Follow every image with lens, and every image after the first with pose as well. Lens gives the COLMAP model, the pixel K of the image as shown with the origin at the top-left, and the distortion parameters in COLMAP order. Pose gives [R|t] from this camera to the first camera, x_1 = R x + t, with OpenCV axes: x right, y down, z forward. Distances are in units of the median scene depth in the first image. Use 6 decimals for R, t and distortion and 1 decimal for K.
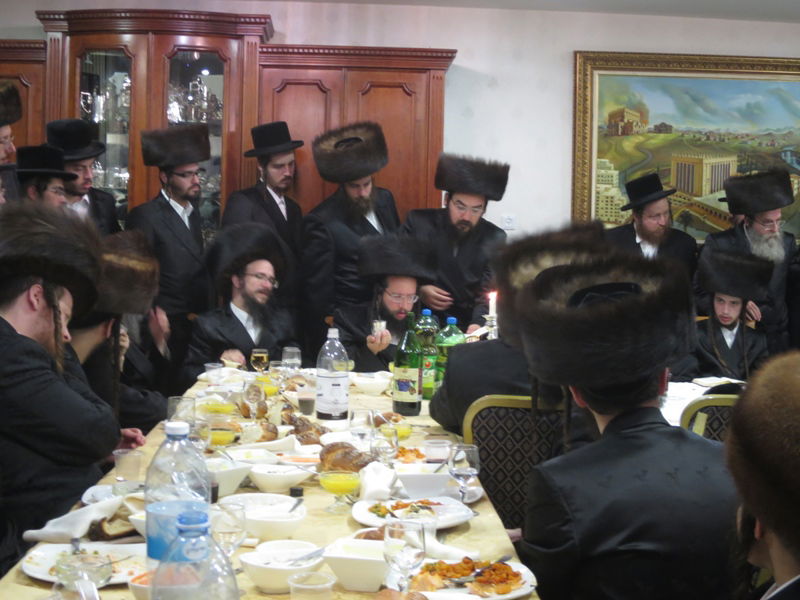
lens RADIAL K [[1238.3, 0, 398.0], [0, 1238.3, 293.8], [0, 0, 1]] dist [-0.161315, 0.000000]
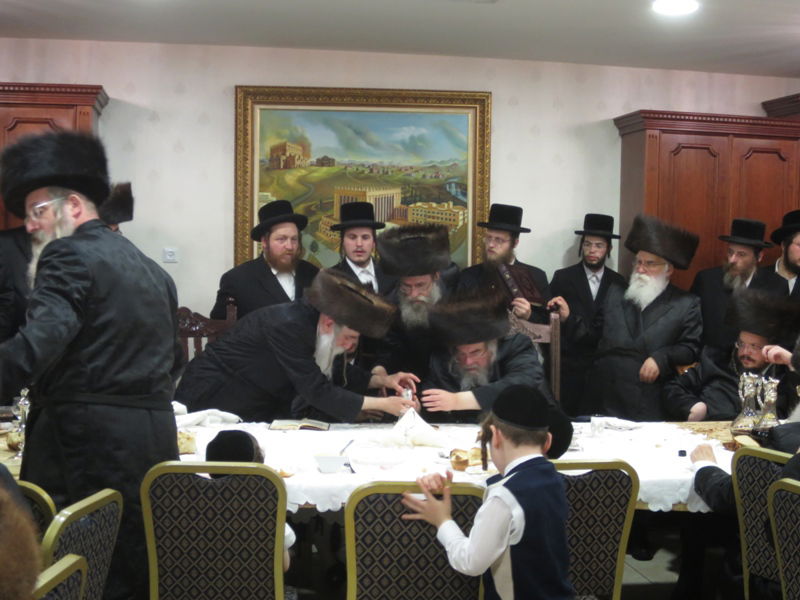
lens RADIAL K [[1156.7, 0, 405.2], [0, 1156.7, 296.4], [0, 0, 1]] dist [-0.135272, 0.000000]
pose [[0.993527, -0.007570, 0.113341, 0.173221], [0.007877, 0.999966, -0.002265, -0.021142], [-0.113320, 0.003143, 0.993554, 0.046845]]
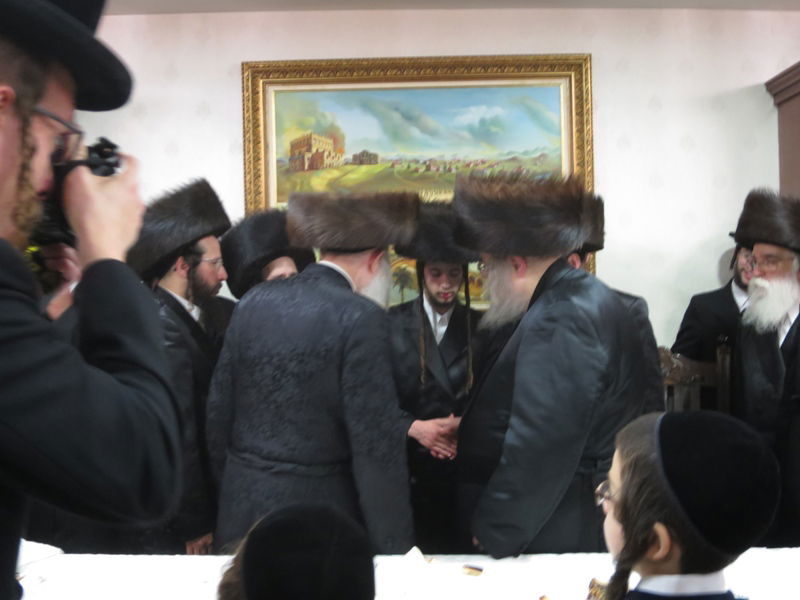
lens RADIAL K [[920.9, 0, 399.0], [0, 920.9, 289.5], [0, 0, 1]] dist [-0.098063, 0.000000]
pose [[0.997866, -0.032827, -0.056435, 0.266399], [0.030884, 0.998911, -0.034959, -0.034792], [0.057521, 0.033141, 0.997794, 0.444672]]
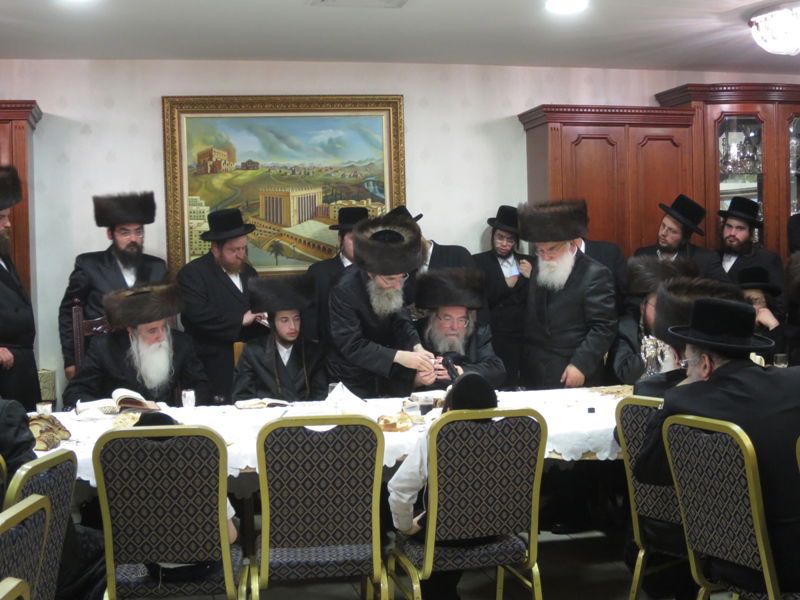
lens RADIAL K [[1125.2, 0, 400.2], [0, 1125.2, 296.9], [0, 0, 1]] dist [-0.116635, 0.000000]
pose [[0.983790, -0.051365, 0.171812, 0.171251], [0.054569, 0.998412, -0.013976, 0.001268], [-0.170821, 0.023125, 0.985031, 0.011138]]
